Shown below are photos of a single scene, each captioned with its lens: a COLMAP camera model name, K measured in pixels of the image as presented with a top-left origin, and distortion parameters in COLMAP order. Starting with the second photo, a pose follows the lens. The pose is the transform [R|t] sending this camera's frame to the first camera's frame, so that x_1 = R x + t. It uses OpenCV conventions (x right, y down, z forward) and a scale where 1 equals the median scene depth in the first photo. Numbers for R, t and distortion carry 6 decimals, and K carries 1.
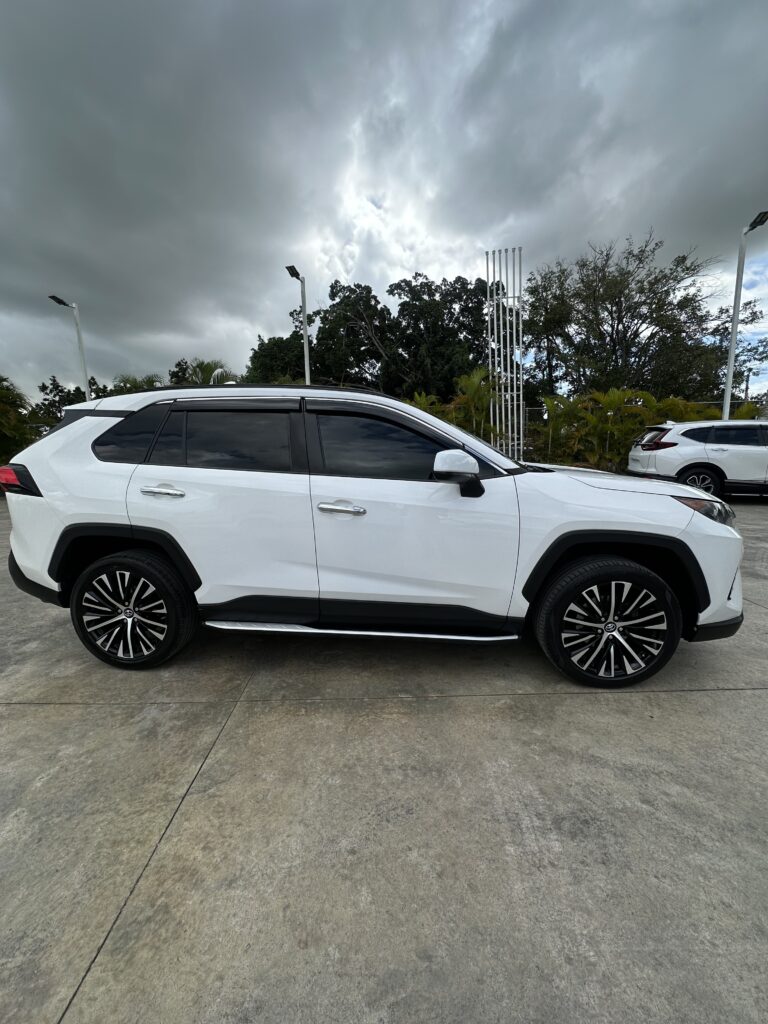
lens RADIAL K [[409.4, 0, 392.4], [0, 409.4, 513.5], [0, 0, 1]] dist [-0.002730, 0.000066]
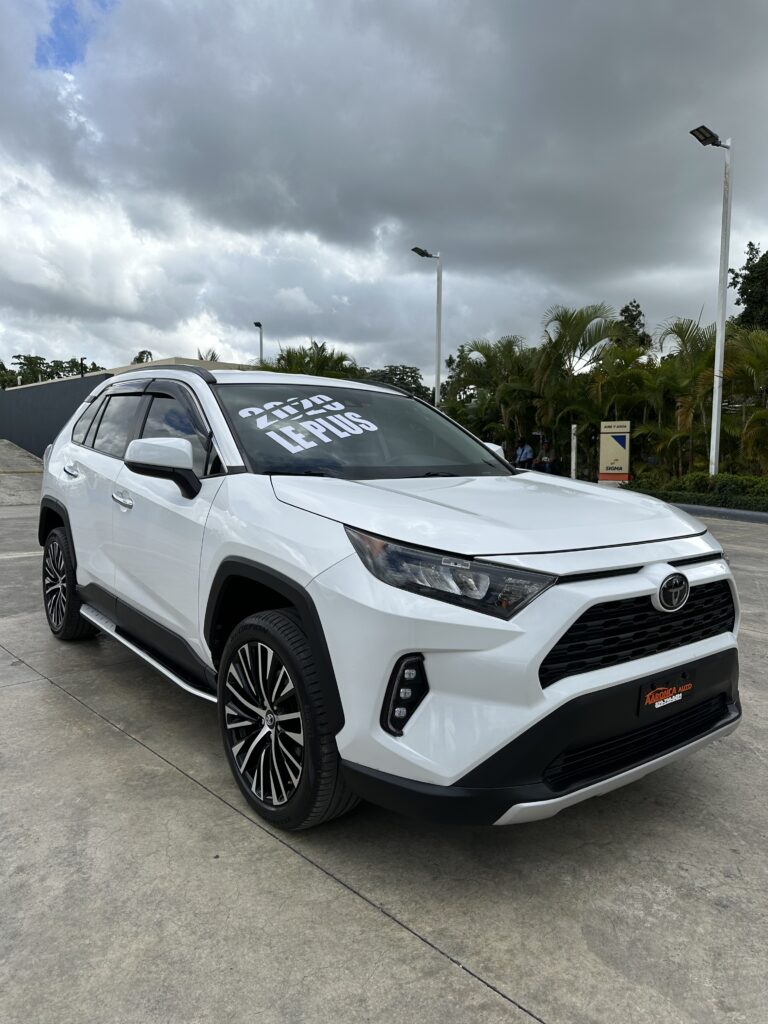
lens RADIAL K [[731.1, 0, 376.8], [0, 731.1, 516.2], [0, 0, 1]] dist [0.033105, -0.034637]
pose [[0.669241, 0.102724, -0.735910, 1.437164], [-0.152947, 0.988234, -0.001145, -0.058441], [0.727134, 0.113321, 0.677078, 0.310609]]
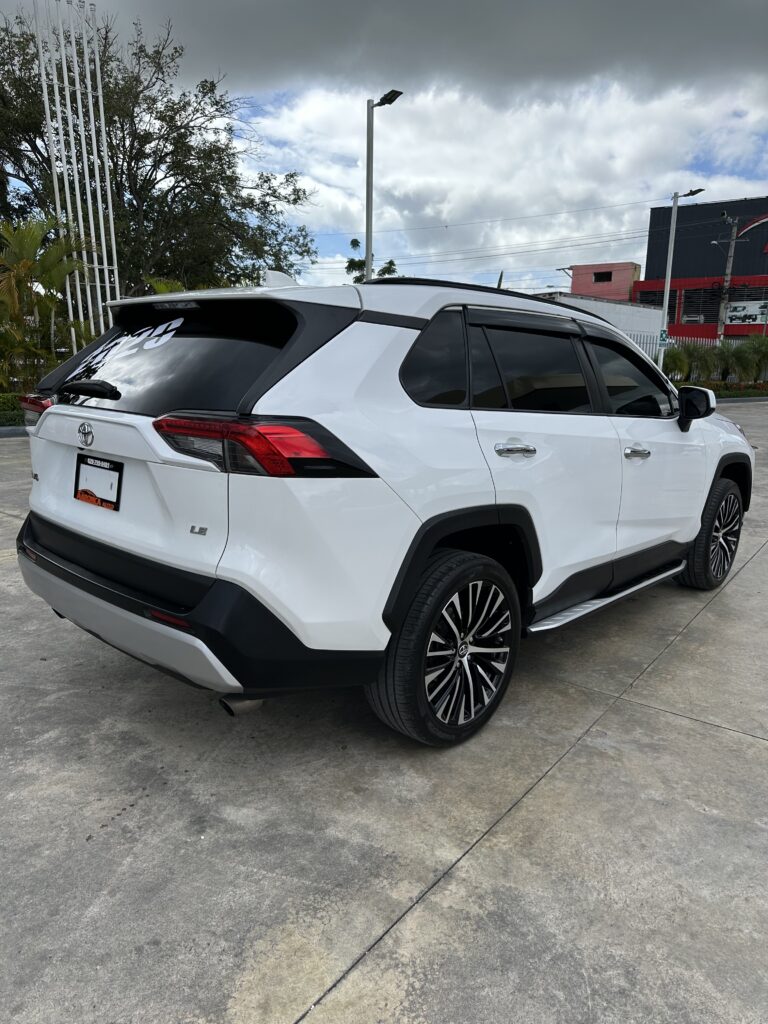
lens RADIAL K [[731.1, 0, 377.3], [0, 731.1, 501.9], [0, 0, 1]] dist [0.033105, -0.034637]
pose [[0.609286, -0.125101, 0.783020, -1.726050], [0.099132, 0.991747, 0.081312, -0.090025], [-0.786730, 0.028080, 0.616659, 0.456699]]
